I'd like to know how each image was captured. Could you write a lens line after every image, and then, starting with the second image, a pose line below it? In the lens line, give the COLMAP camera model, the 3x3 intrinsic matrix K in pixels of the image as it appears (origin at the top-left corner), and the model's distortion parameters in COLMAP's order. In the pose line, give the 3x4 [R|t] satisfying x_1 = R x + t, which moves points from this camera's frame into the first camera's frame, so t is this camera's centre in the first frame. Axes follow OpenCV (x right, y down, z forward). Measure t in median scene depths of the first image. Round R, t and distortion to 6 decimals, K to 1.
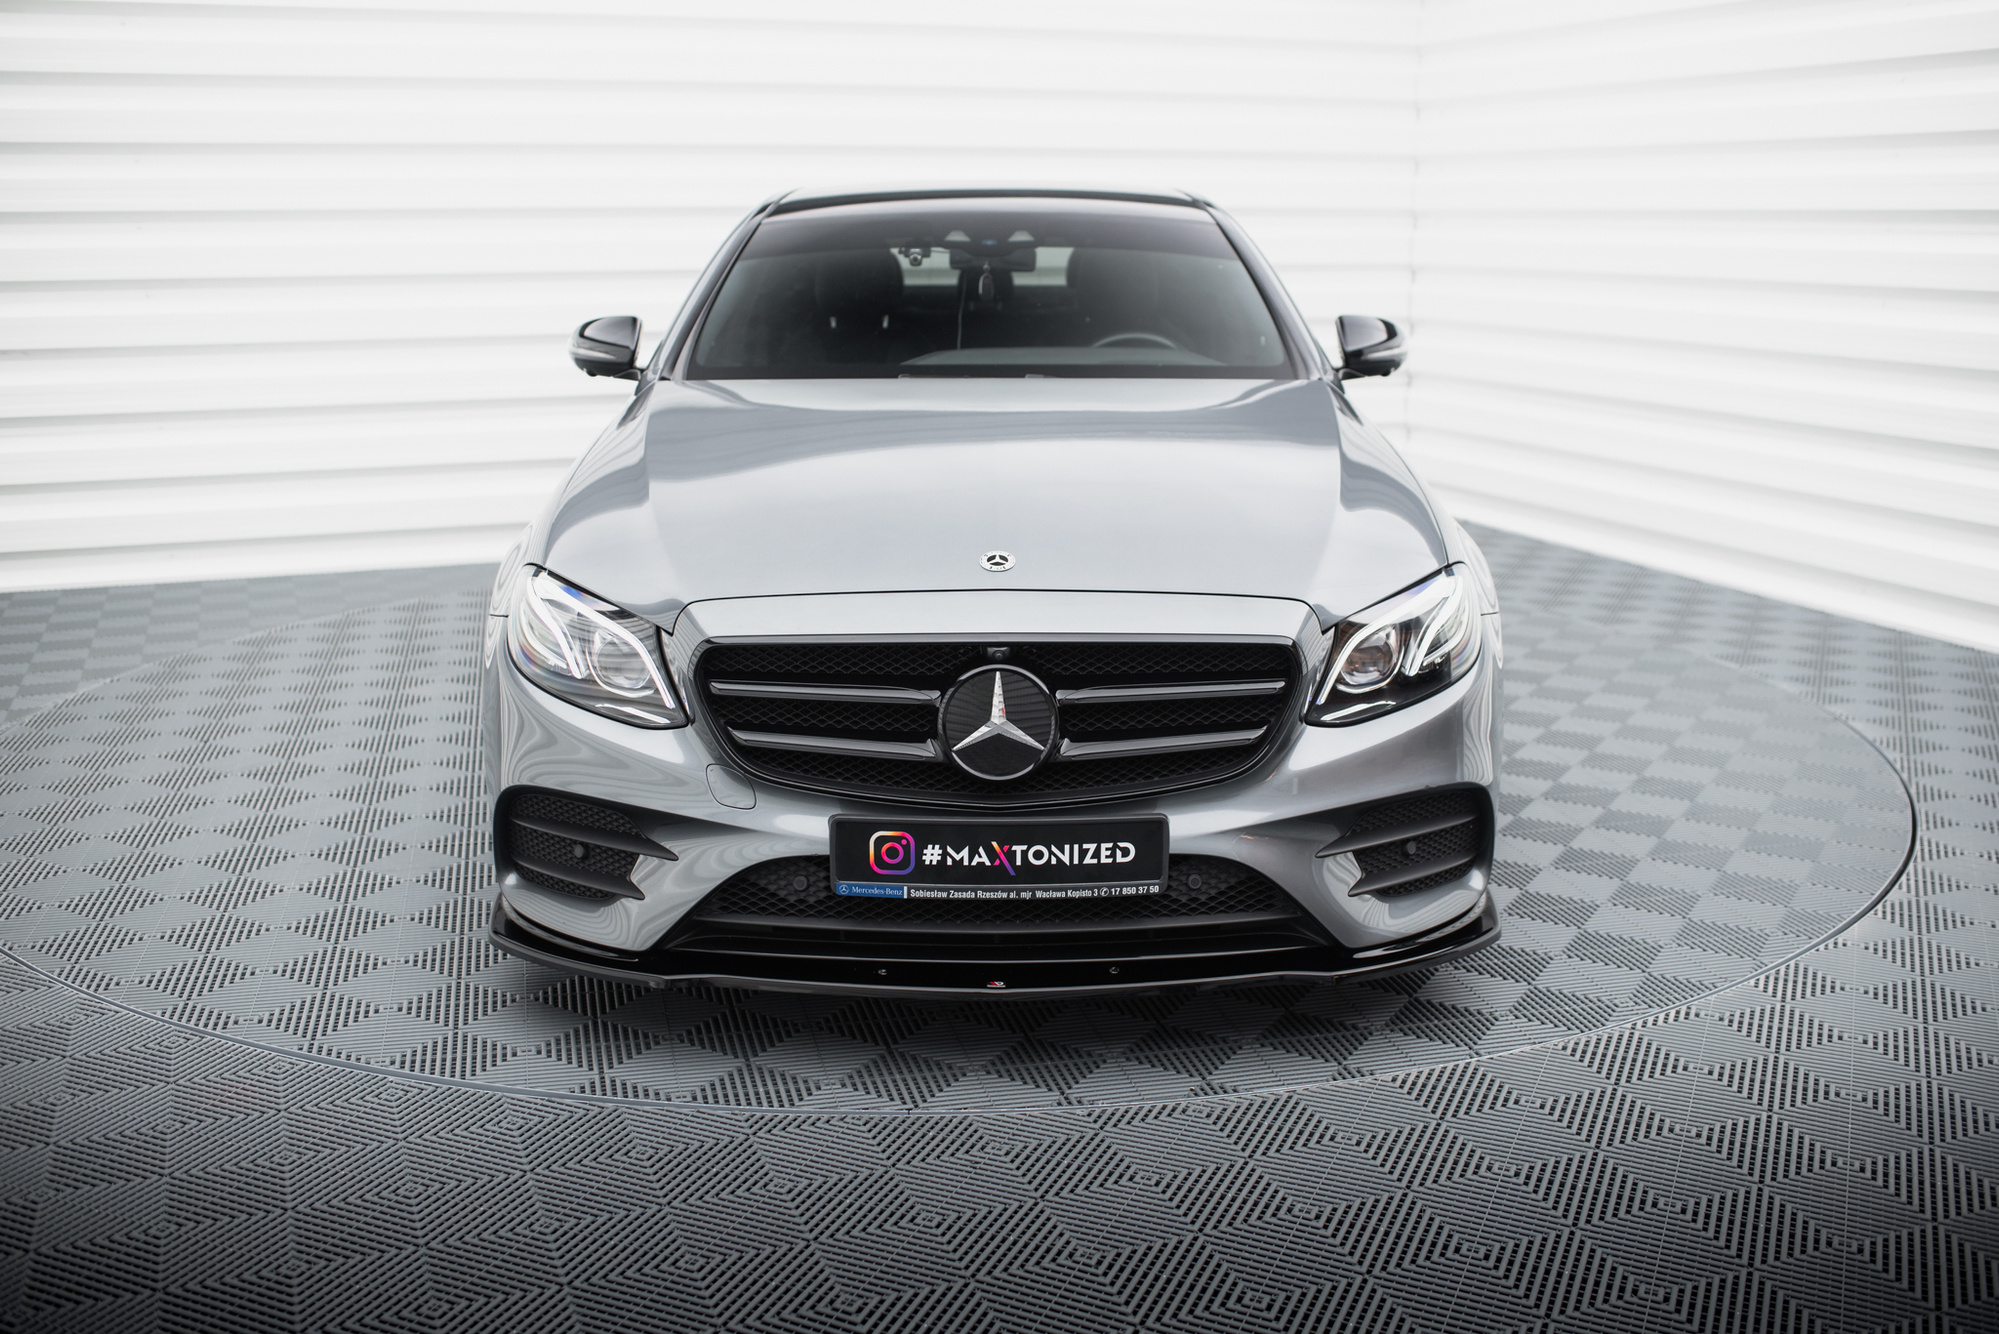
lens RADIAL K [[1967.4, 0, 999.5], [0, 1967.4, 667.0], [0, 0, 1]] dist [-0.130051, 0.145736]
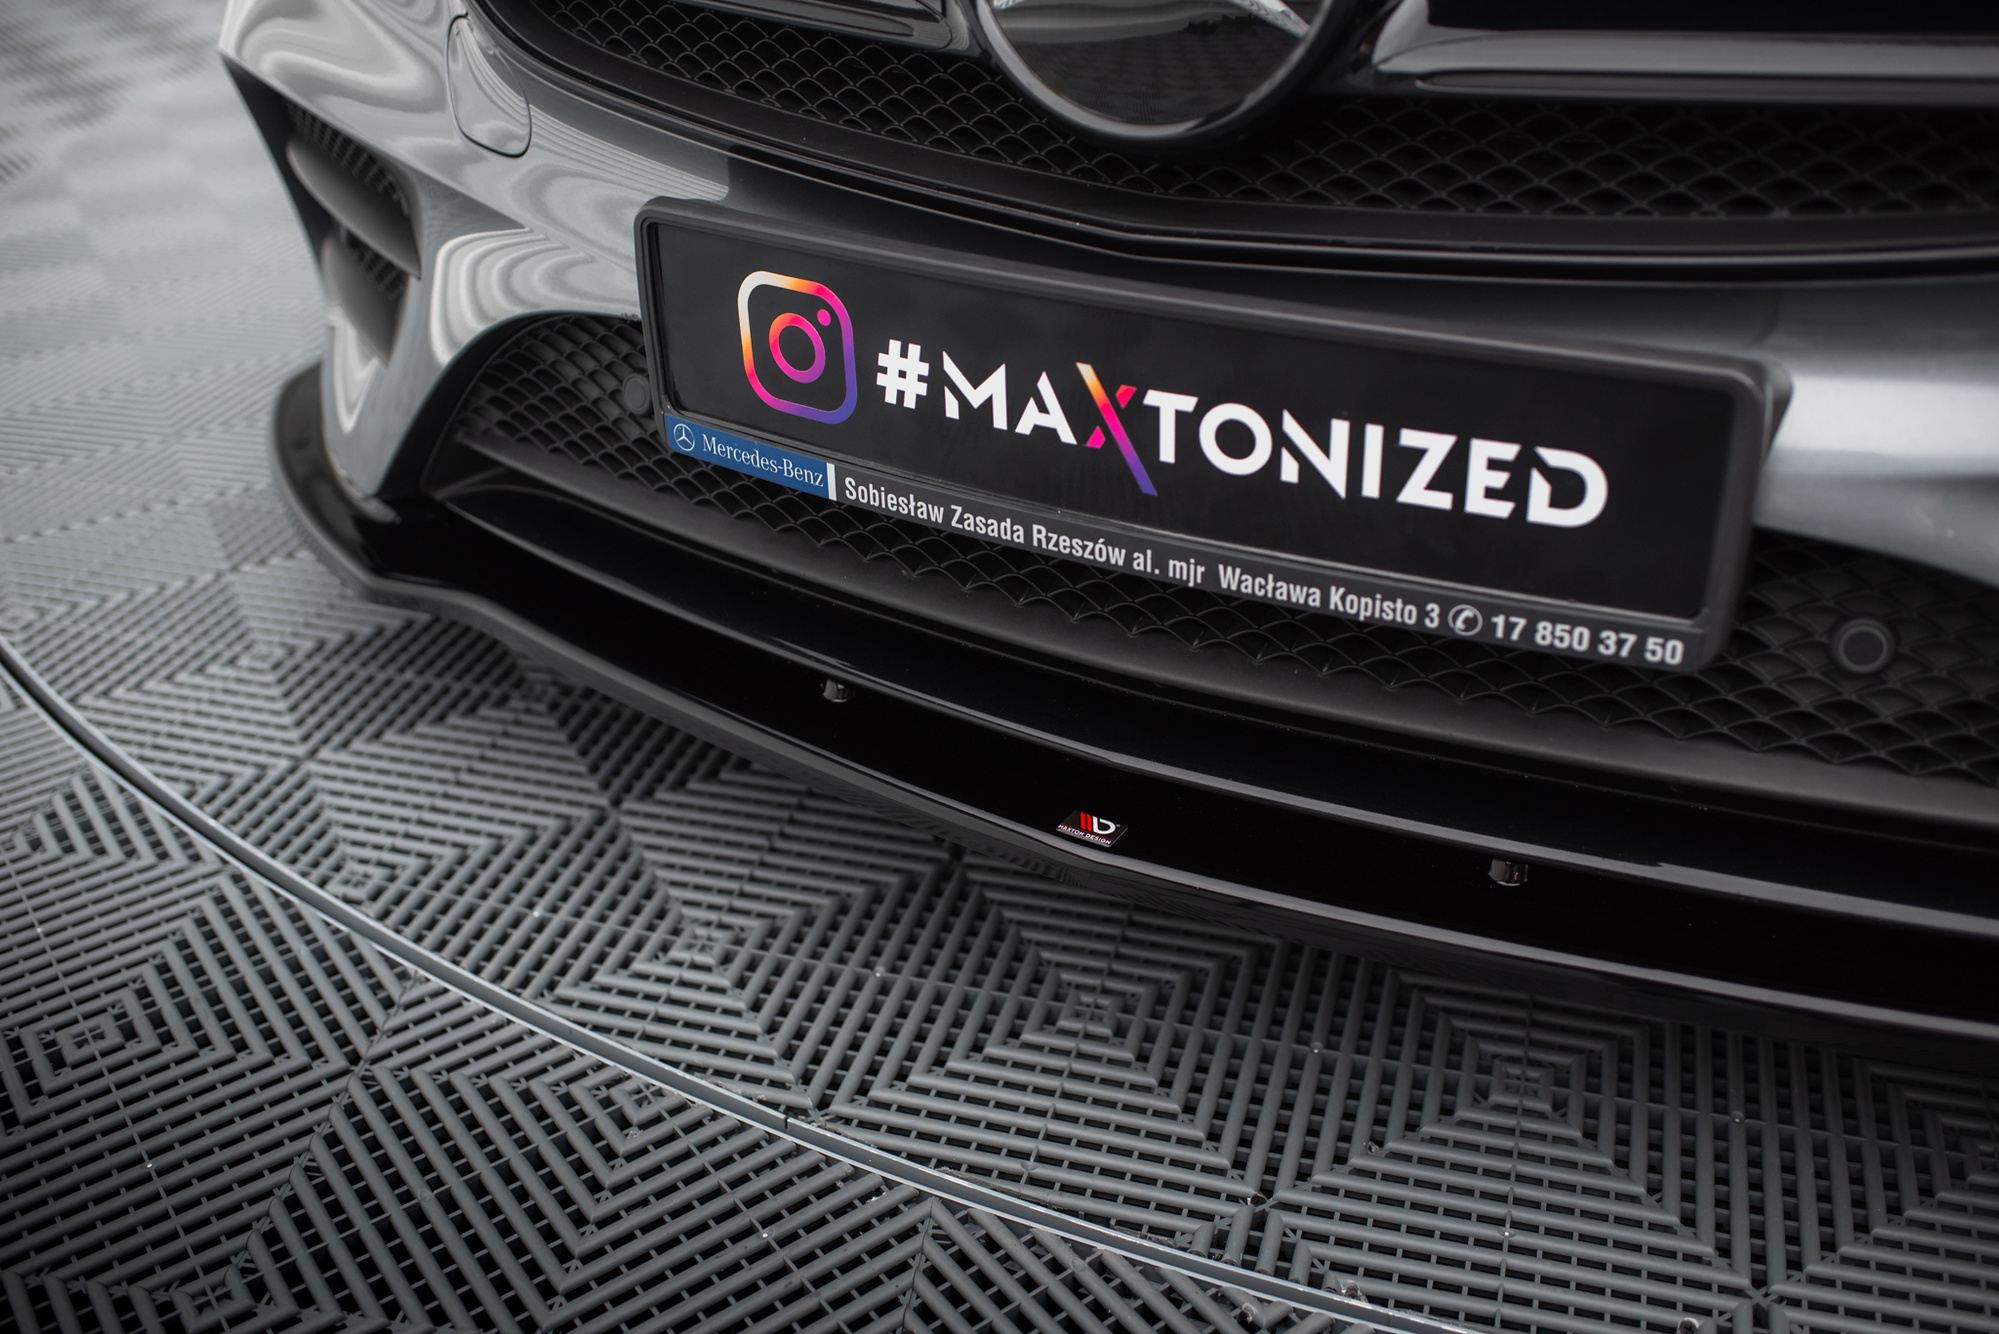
lens RADIAL K [[1967.4, 0, 999.5], [0, 1967.4, 667.0], [0, 0, 1]] dist [-0.130051, 0.145736]
pose [[0.859743, 0.228863, -0.456577, 0.120754], [-0.079510, 0.943054, 0.322996, 0.041159], [0.504499, -0.241391, 0.828982, 0.752759]]
